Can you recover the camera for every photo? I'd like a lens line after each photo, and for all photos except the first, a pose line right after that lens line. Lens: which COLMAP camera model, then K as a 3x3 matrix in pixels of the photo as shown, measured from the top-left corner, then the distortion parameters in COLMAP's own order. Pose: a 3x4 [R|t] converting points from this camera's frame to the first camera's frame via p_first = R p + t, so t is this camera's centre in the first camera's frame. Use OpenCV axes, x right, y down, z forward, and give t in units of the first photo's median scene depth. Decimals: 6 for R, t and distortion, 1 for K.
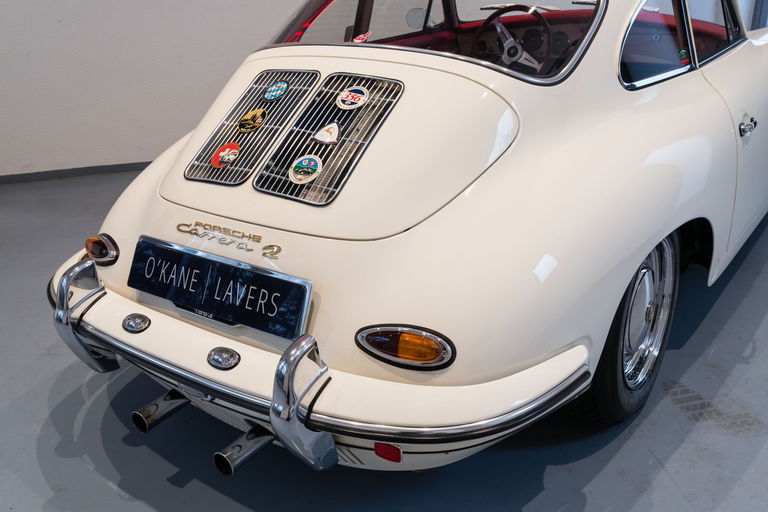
lens RADIAL K [[695.0, 0, 384.0], [0, 695.0, 256.0], [0, 0, 1]] dist [0.001505, -0.004307]
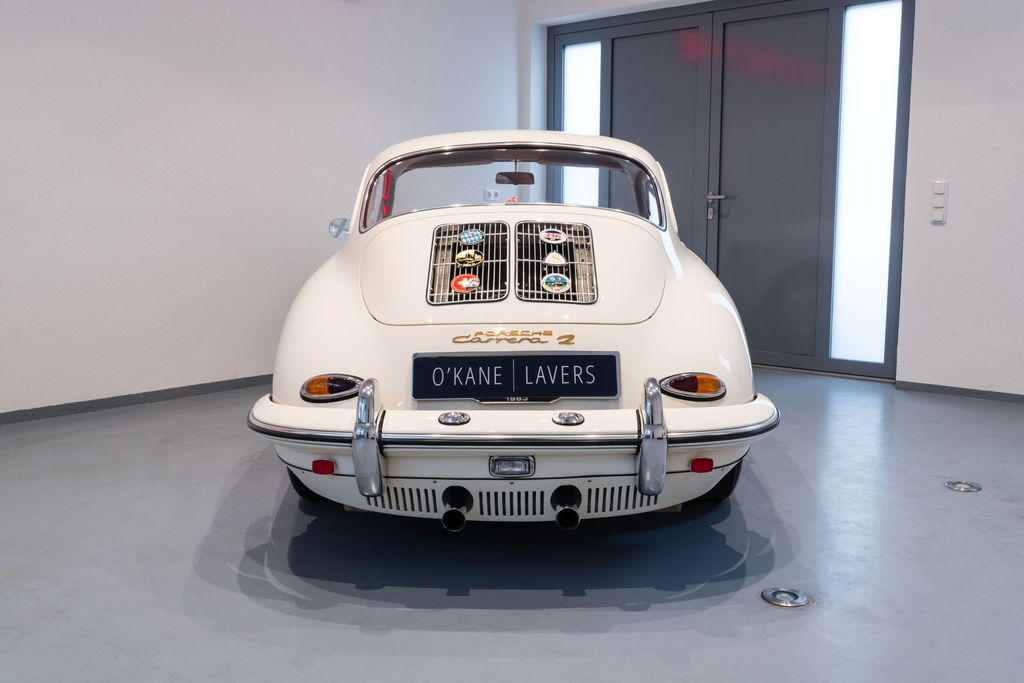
lens RADIAL K [[926.6, 0, 512.0], [0, 926.6, 341.5], [0, 0, 1]] dist [0.001505, -0.004307]
pose [[0.837987, -0.050362, 0.543361, -1.061137], [0.194147, 0.958096, -0.210616, 0.303167], [-0.509985, 0.281985, 0.812649, -0.279078]]
